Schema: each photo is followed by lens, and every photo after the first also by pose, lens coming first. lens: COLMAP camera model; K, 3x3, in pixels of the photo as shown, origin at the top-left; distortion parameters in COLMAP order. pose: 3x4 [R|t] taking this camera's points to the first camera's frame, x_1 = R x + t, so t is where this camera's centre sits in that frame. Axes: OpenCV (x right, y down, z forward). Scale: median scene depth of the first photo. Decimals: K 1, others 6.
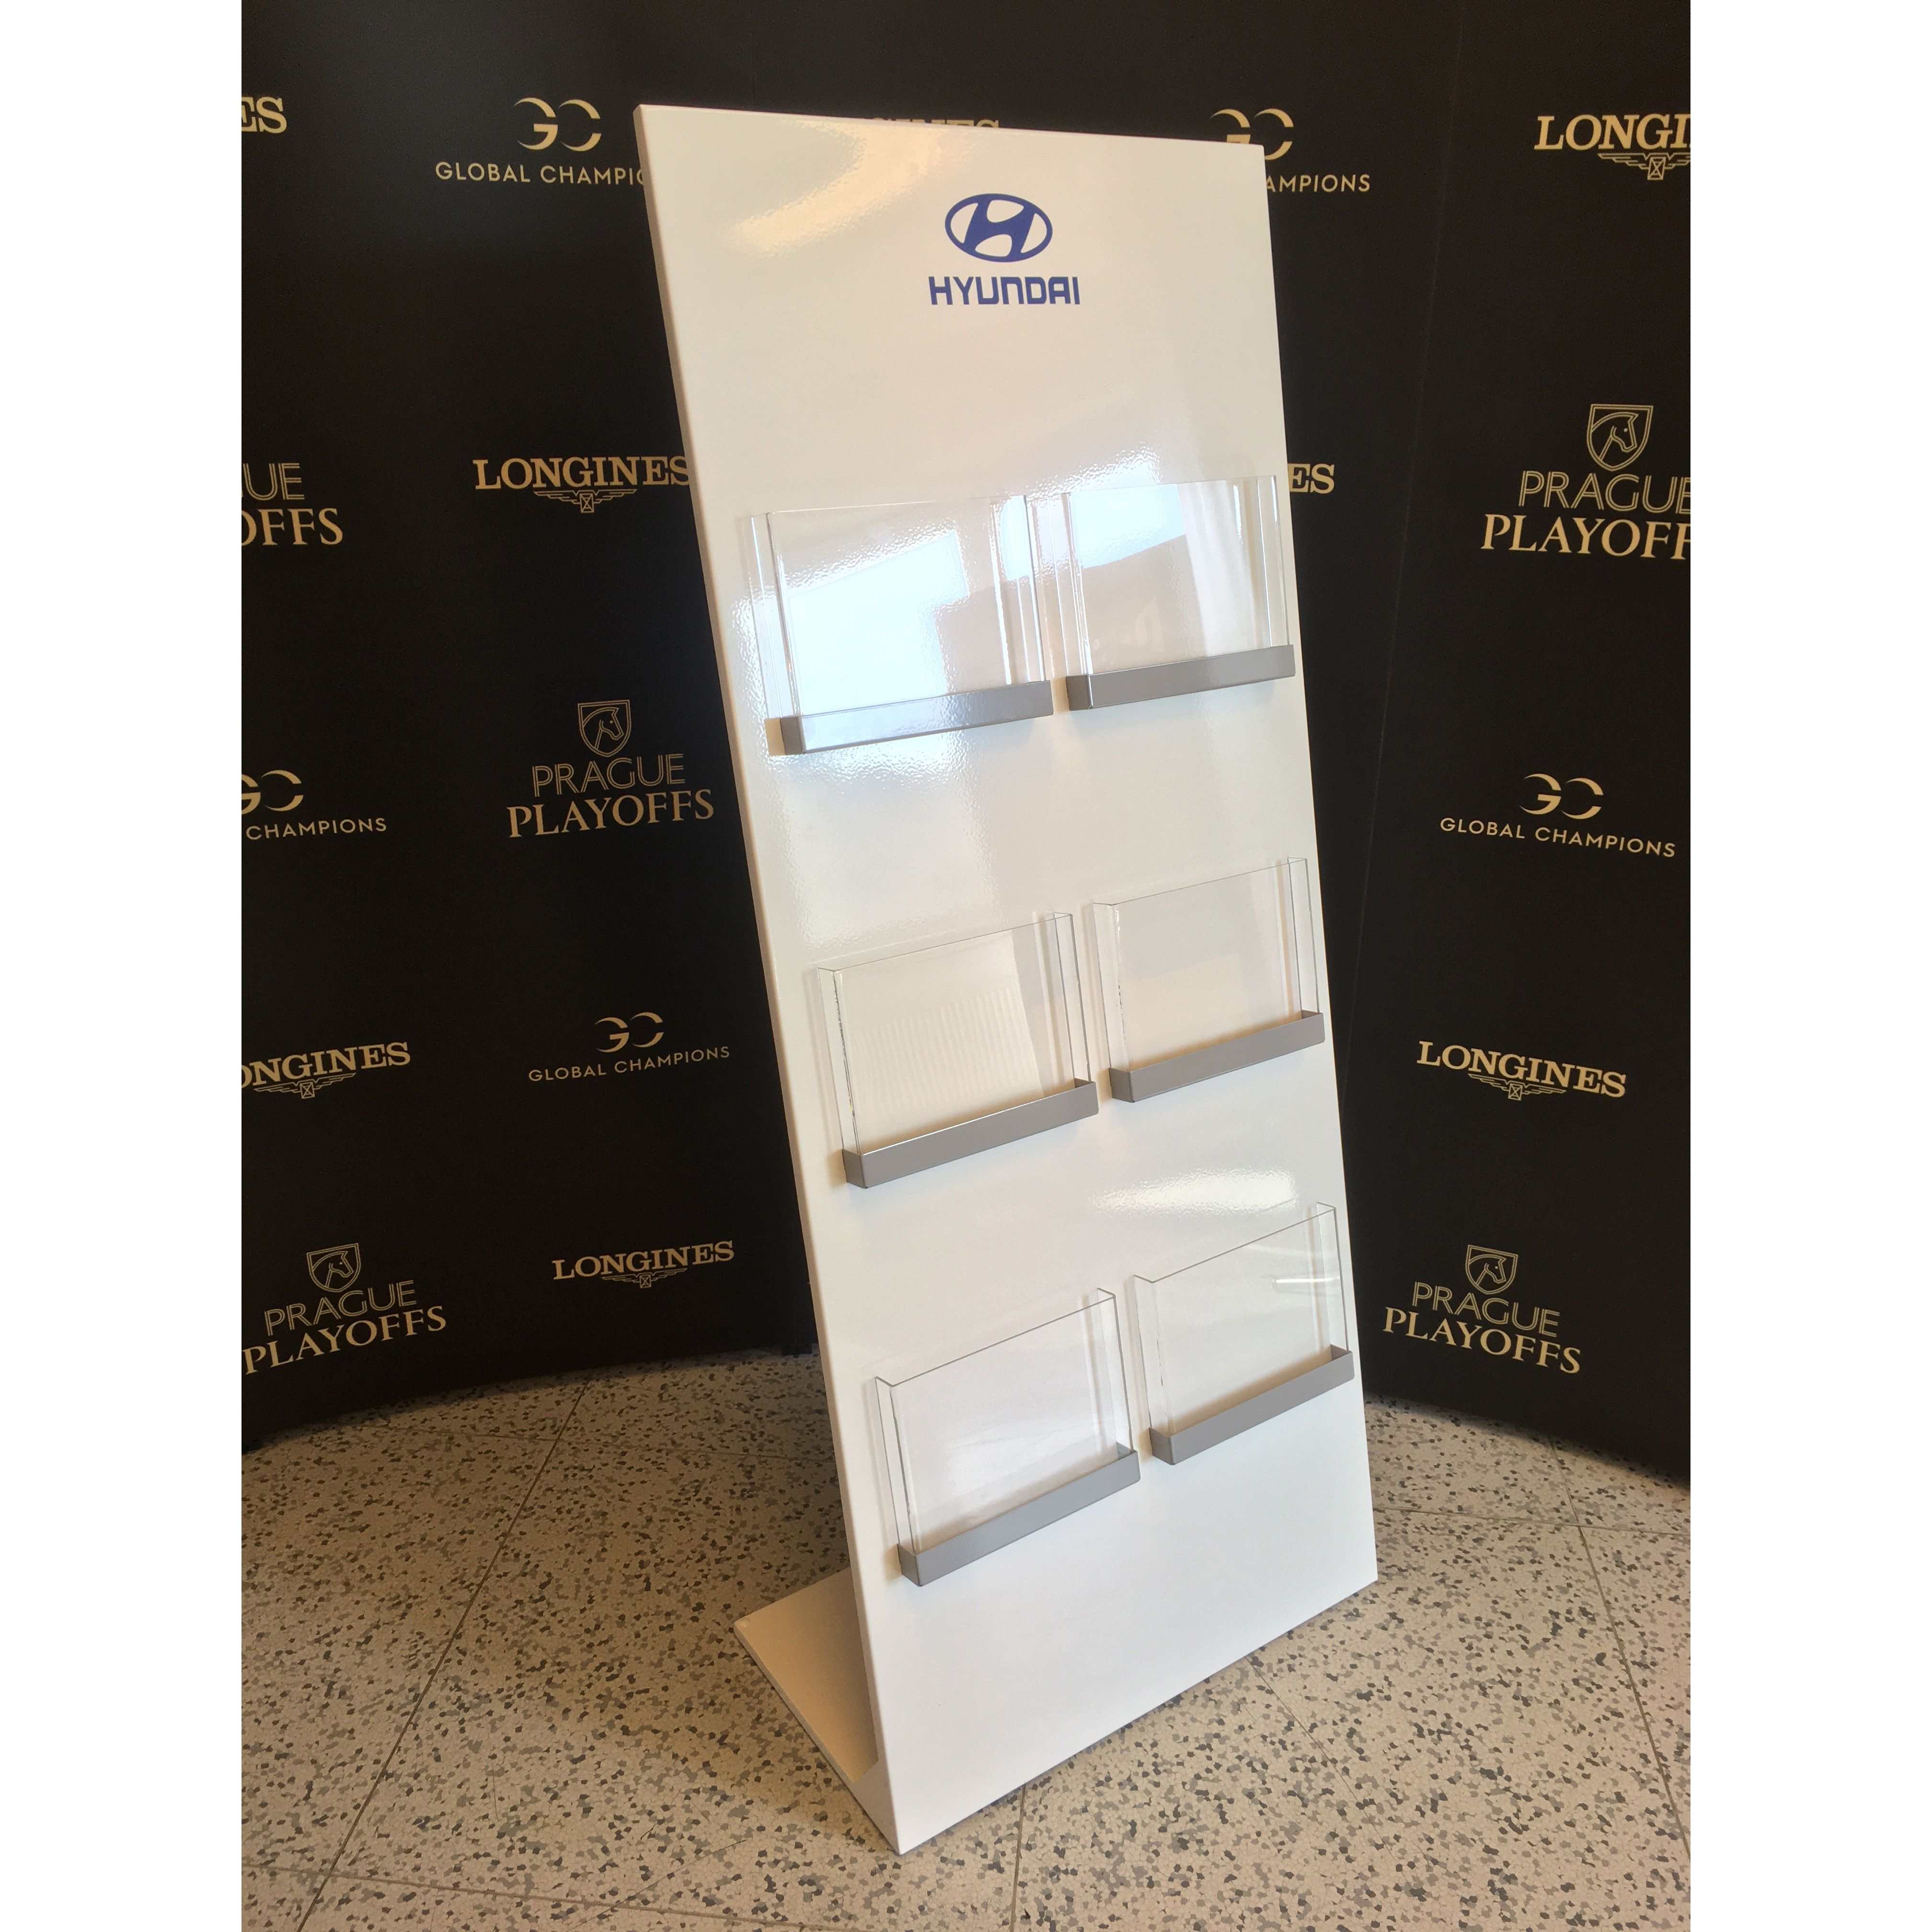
lens RADIAL K [[1645.1, 0, 946.5], [0, 1645.1, 975.1], [0, 0, 1]] dist [0.096356, -0.130527]
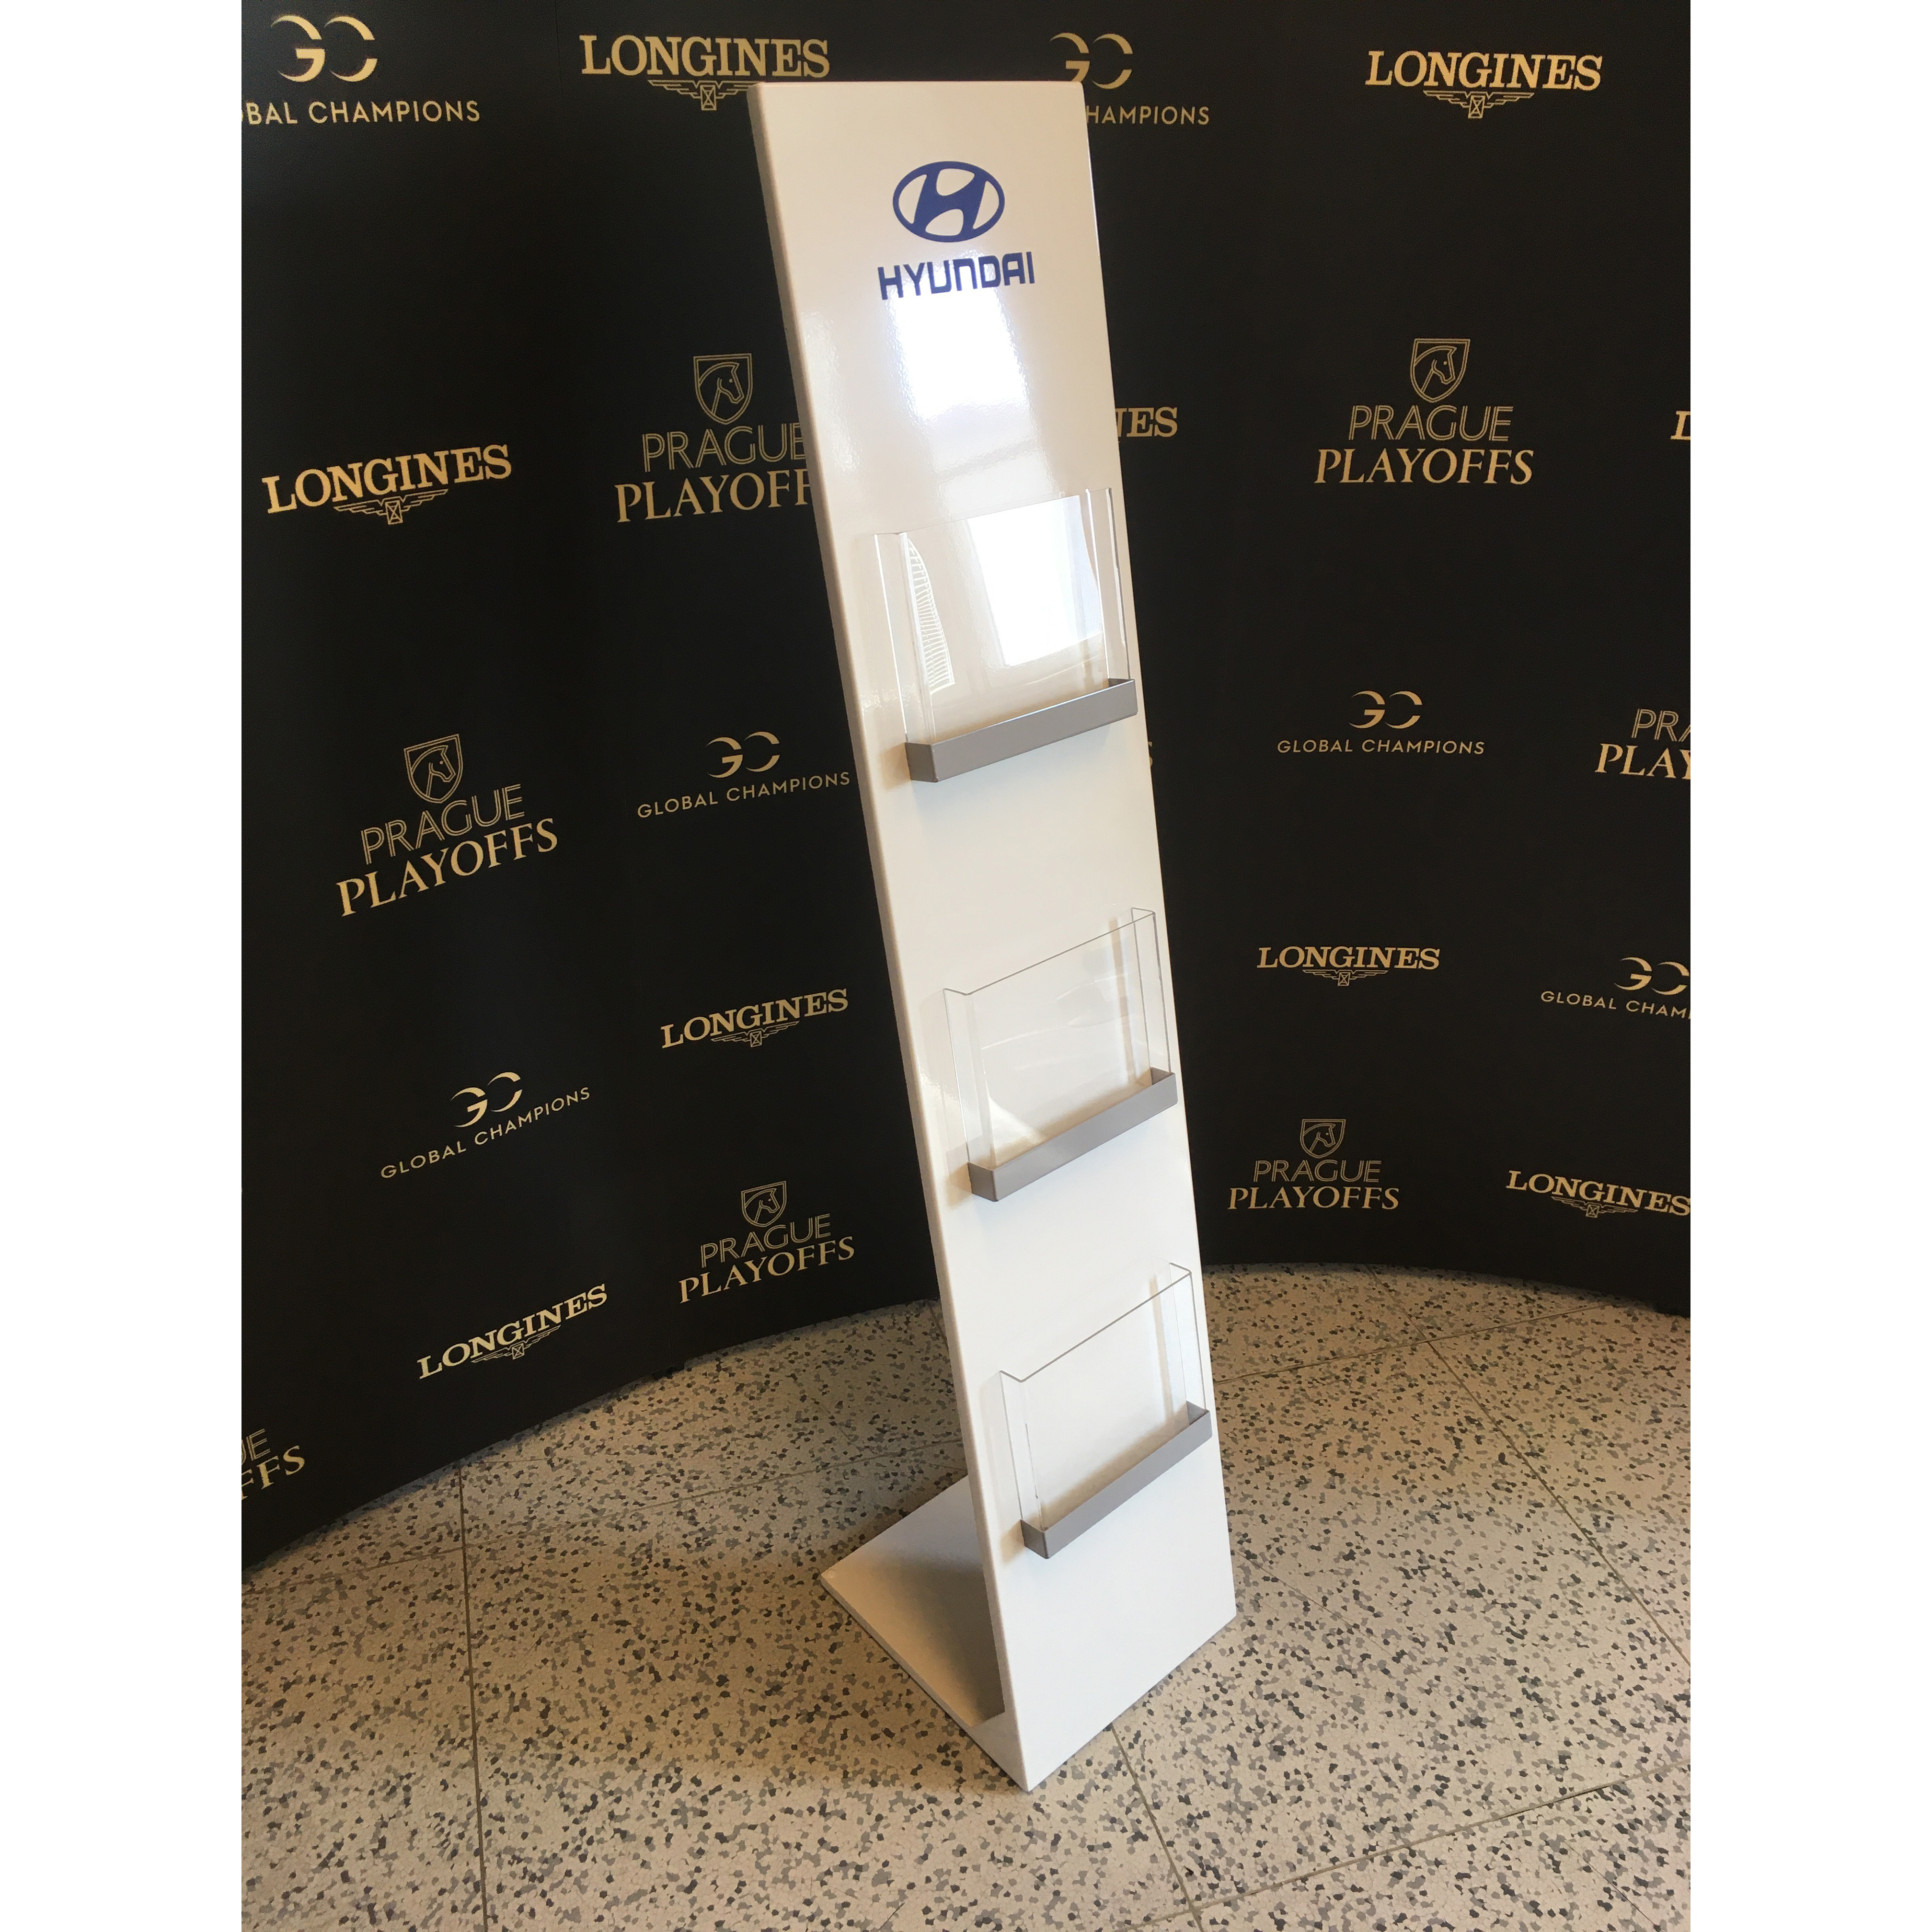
lens RADIAL K [[1645.1, 0, 946.5], [0, 1645.1, 975.1], [0, 0, 1]] dist [0.096356, -0.130527]
pose [[0.917584, -0.188531, 0.349994, -0.309651], [0.144102, 0.978256, 0.149161, -0.148416], [-0.370506, -0.086432, 0.924800, 0.113837]]
